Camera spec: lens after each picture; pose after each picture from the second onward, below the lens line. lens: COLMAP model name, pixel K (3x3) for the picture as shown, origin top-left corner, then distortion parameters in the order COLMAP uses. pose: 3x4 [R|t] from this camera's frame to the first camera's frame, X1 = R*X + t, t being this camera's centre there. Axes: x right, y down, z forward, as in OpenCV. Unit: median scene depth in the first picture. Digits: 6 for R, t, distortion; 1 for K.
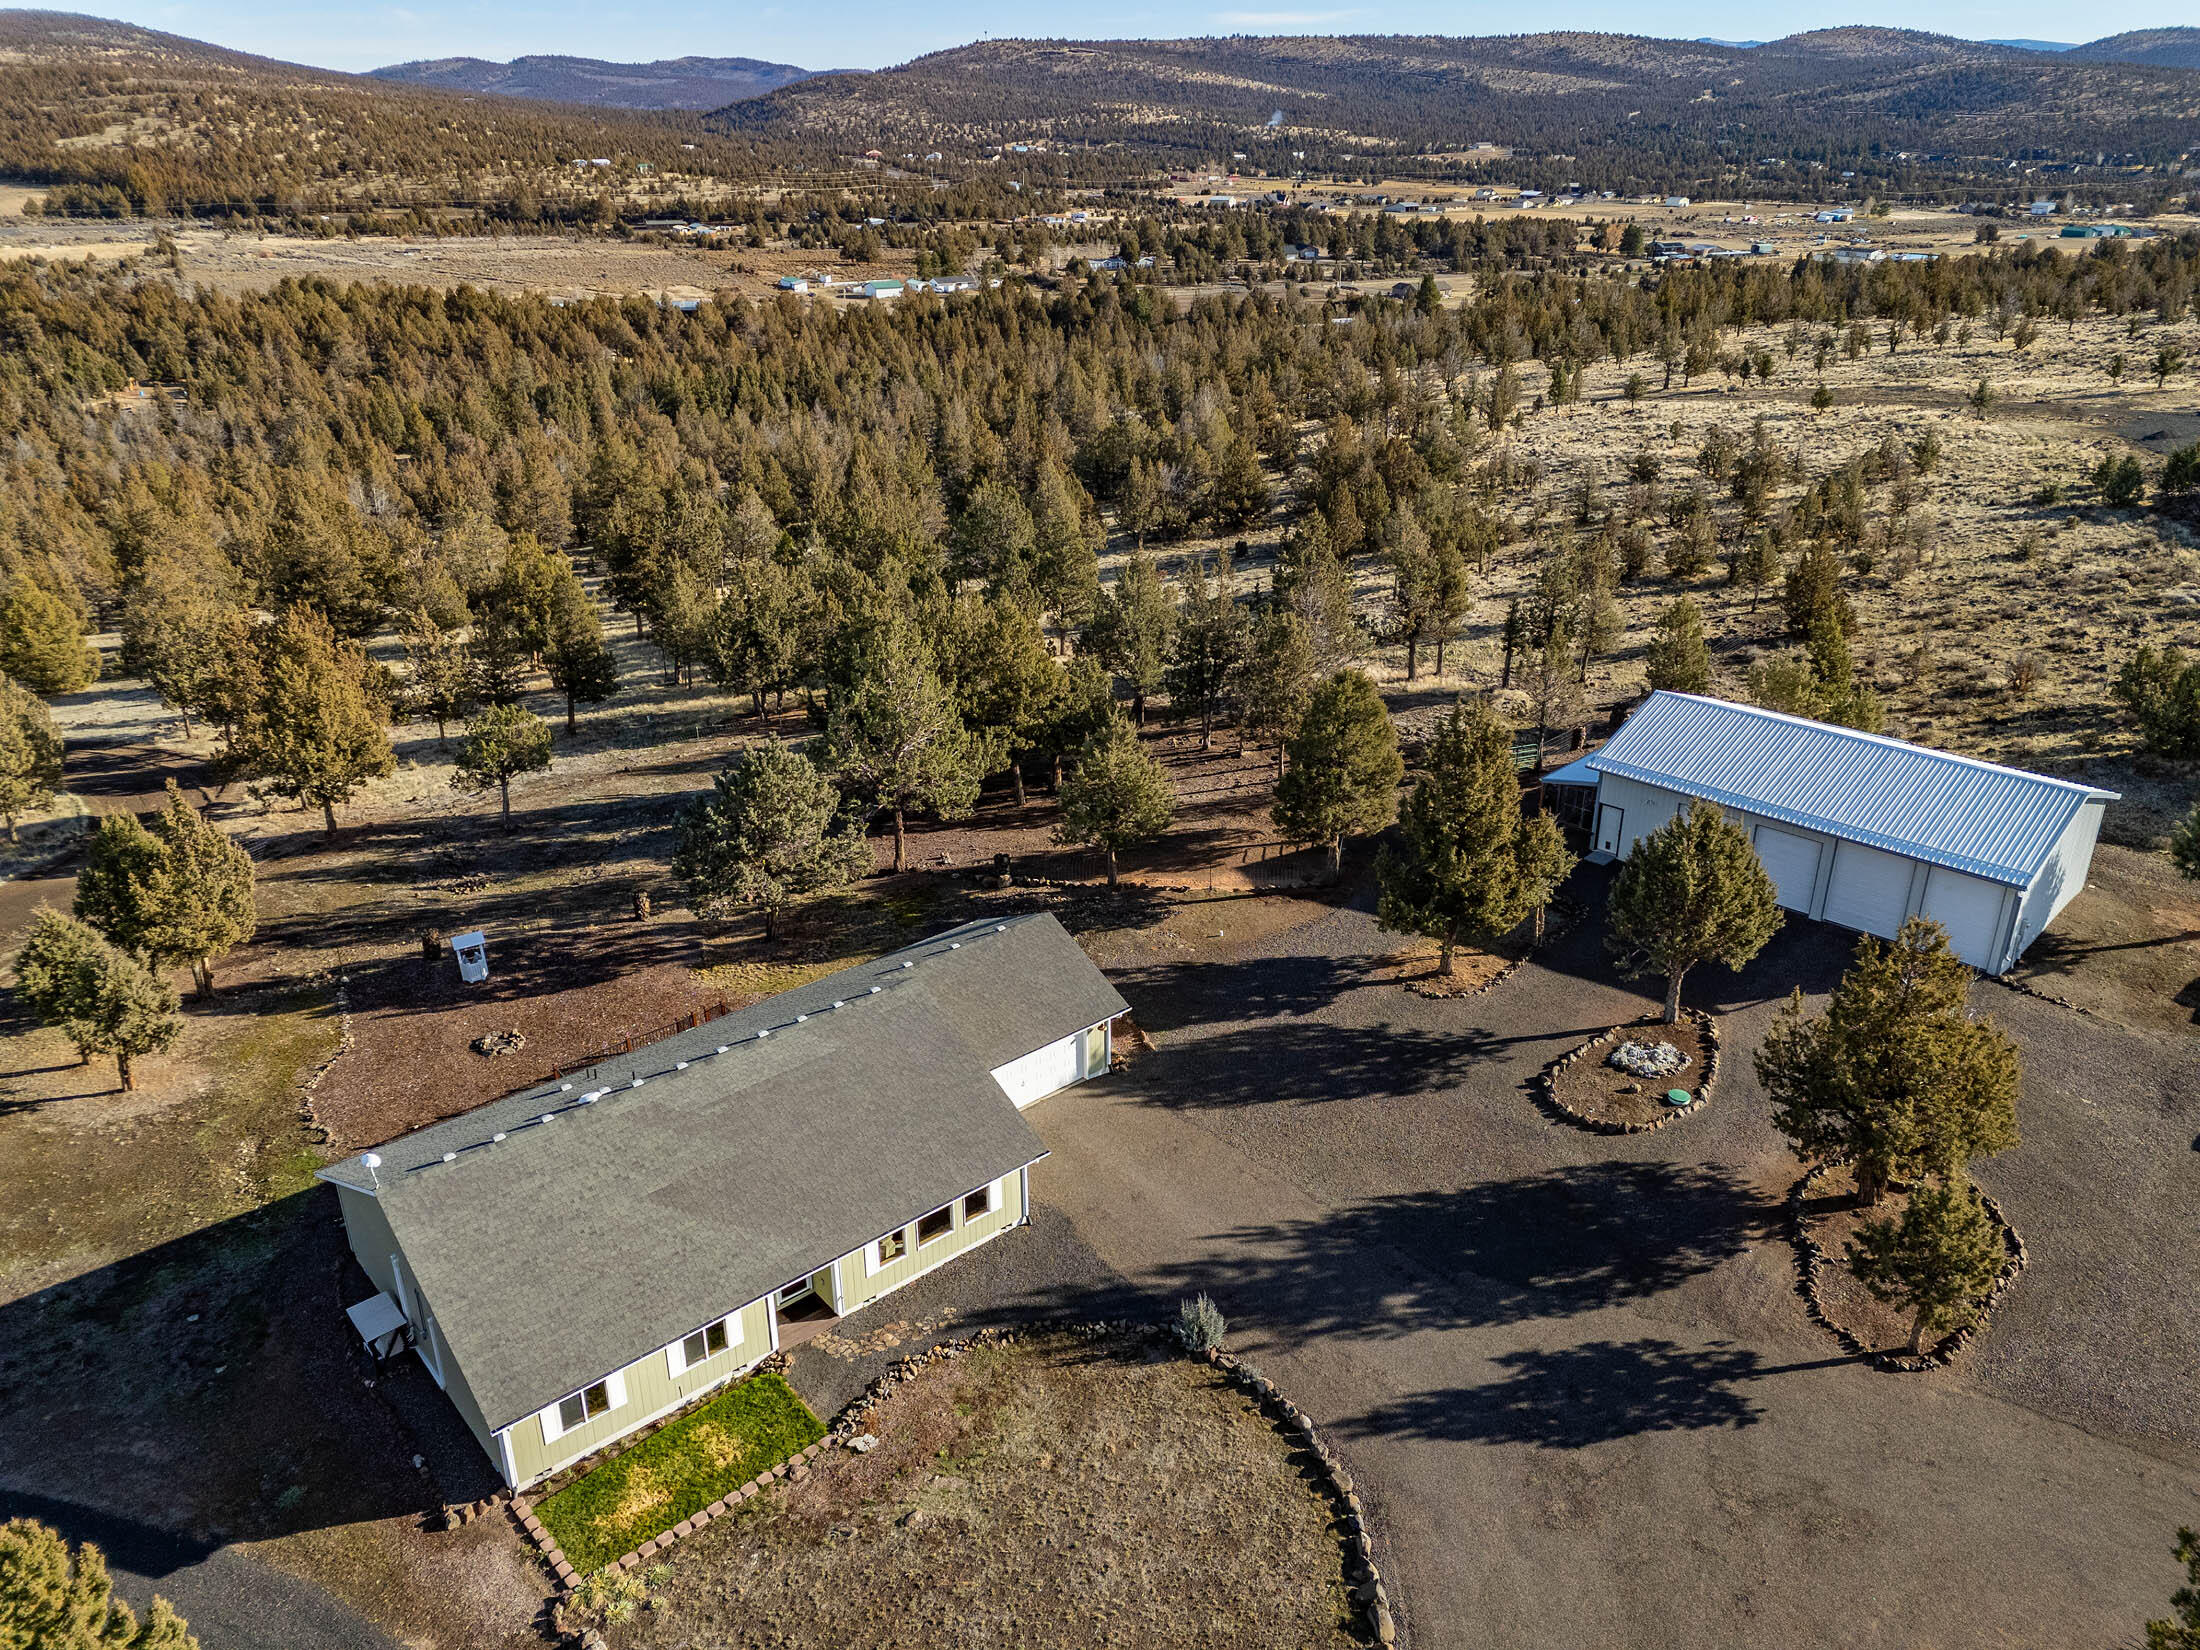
lens RADIAL K [[1610.5, 0, 1109.5], [0, 1610.5, 830.5], [0, 0, 1]] dist [0.067998, -0.049860]
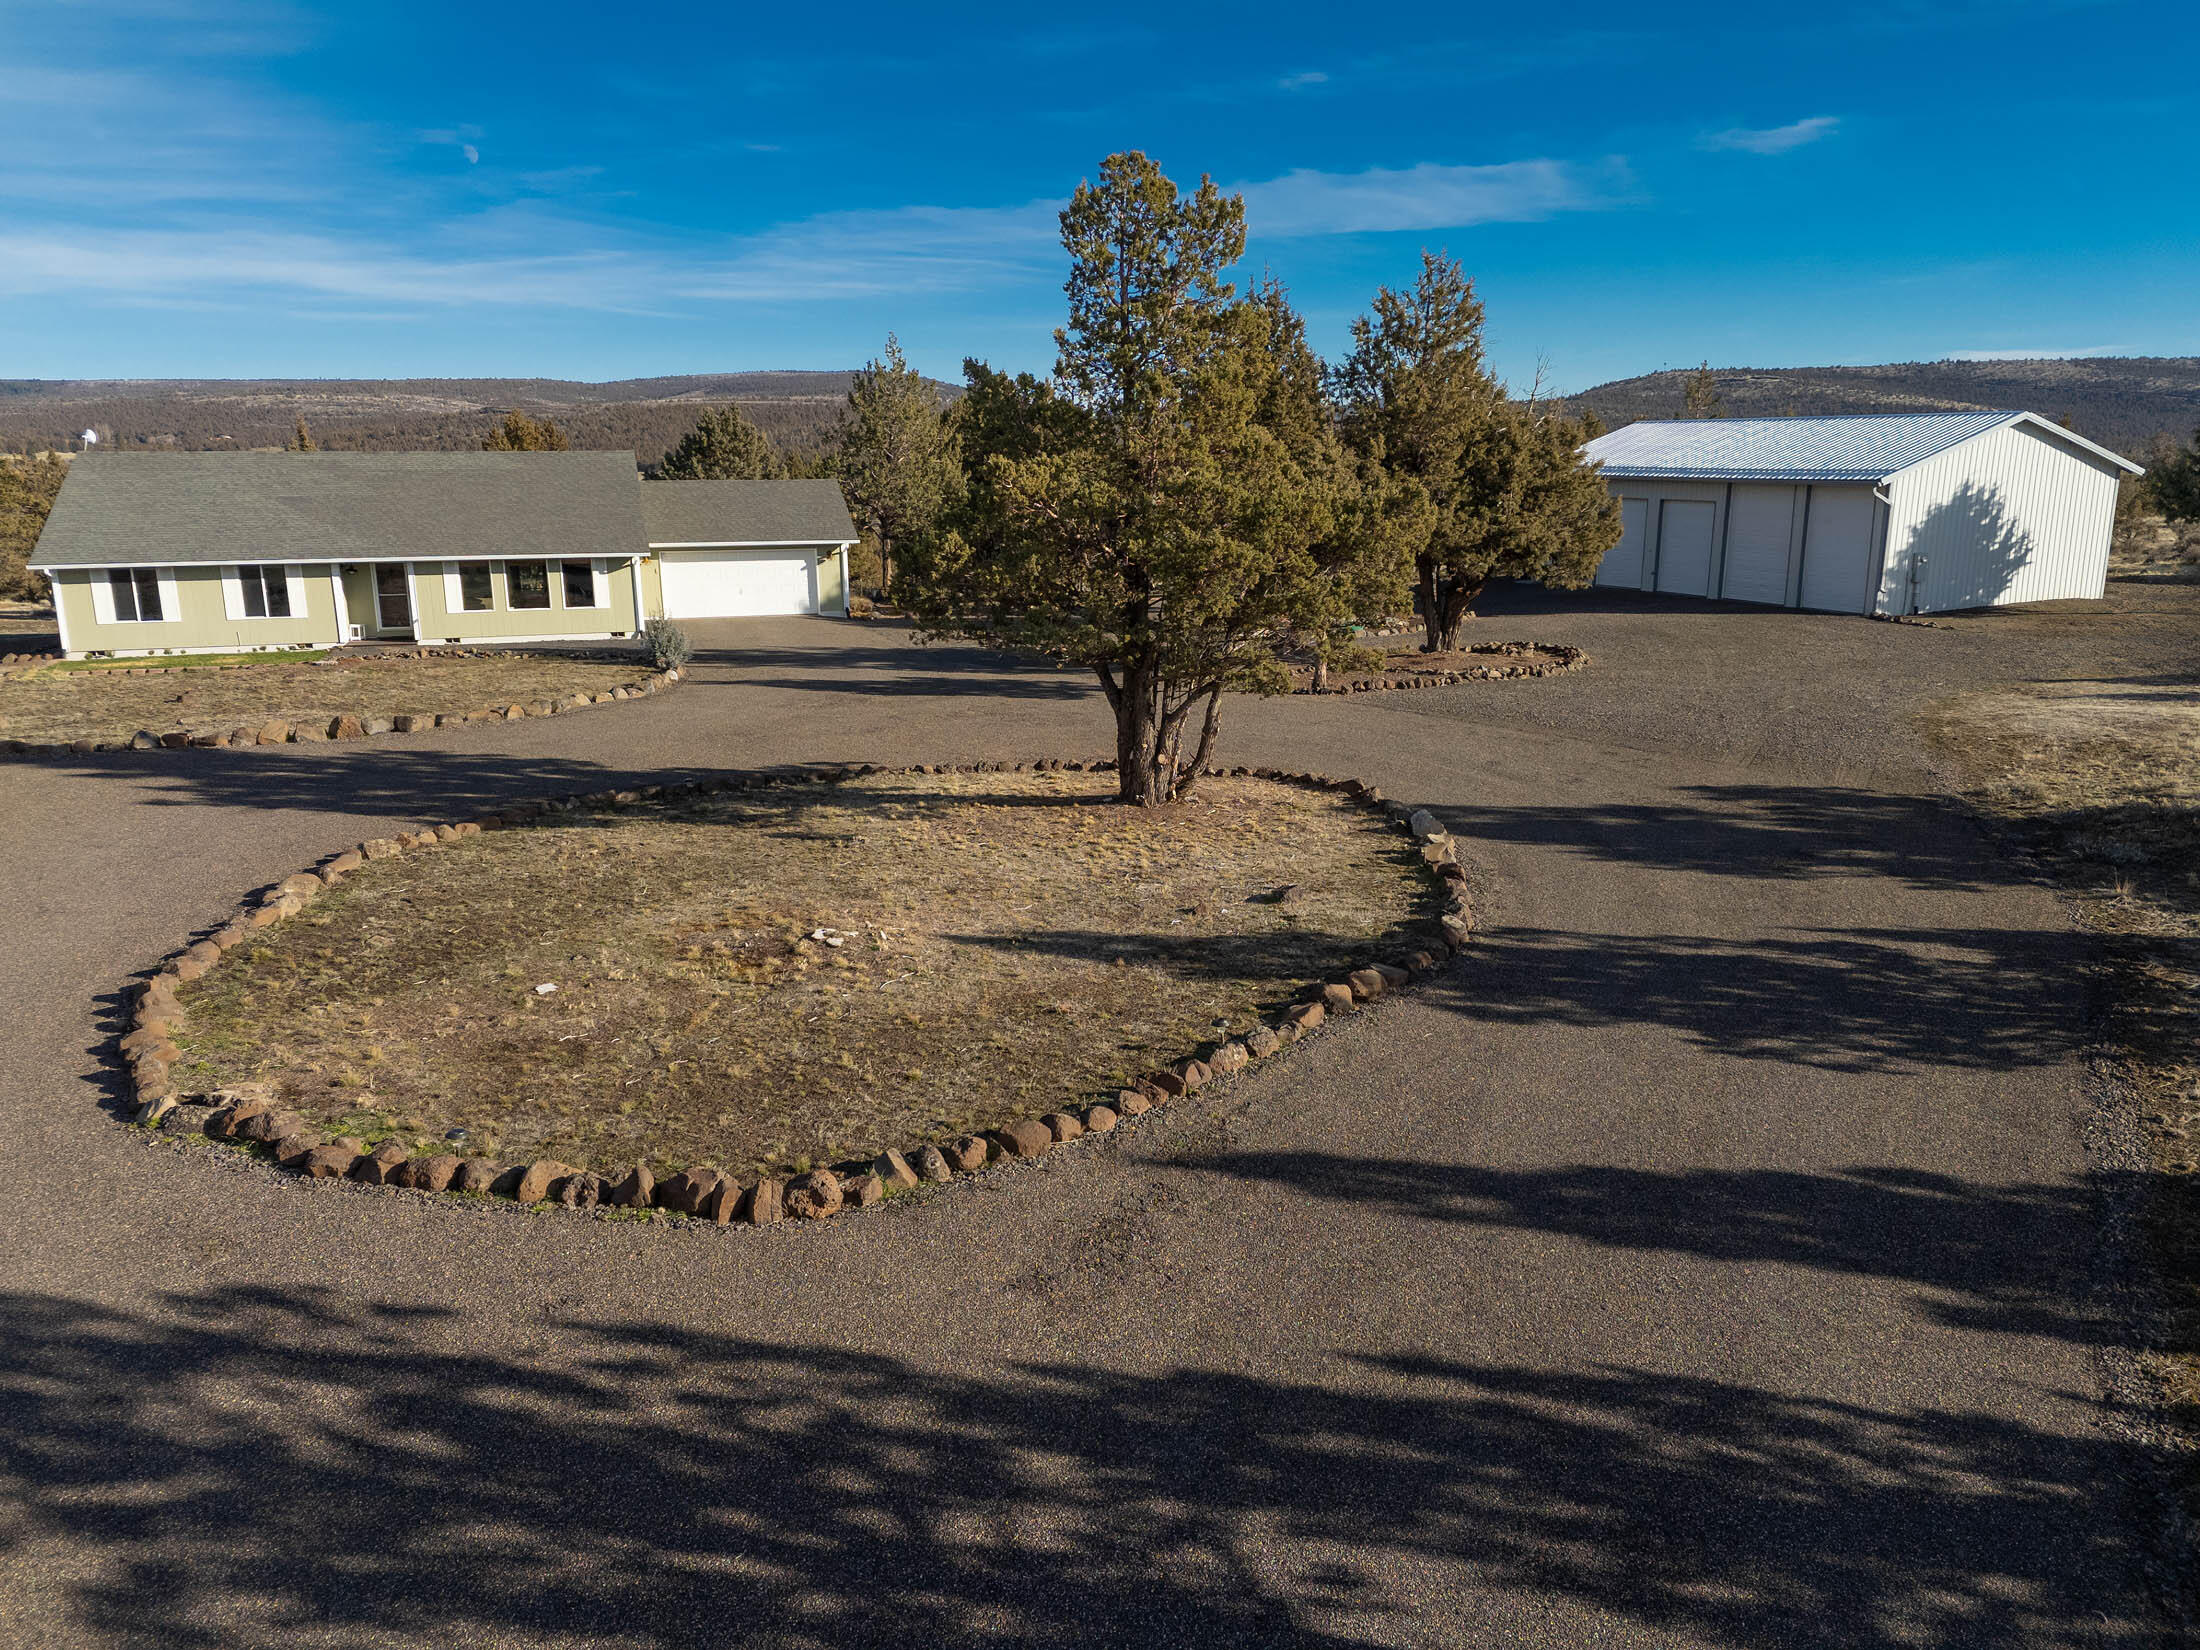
lens RADIAL K [[1610.5, 0, 1095.1], [0, 1610.5, 818.8], [0, 0, 1]] dist [0.067998, -0.049860]
pose [[0.919367, 0.093029, -0.382244, 0.393607], [-0.164467, 0.973543, -0.158634, 0.295831], [0.357373, 0.208709, 0.910343, 0.110187]]
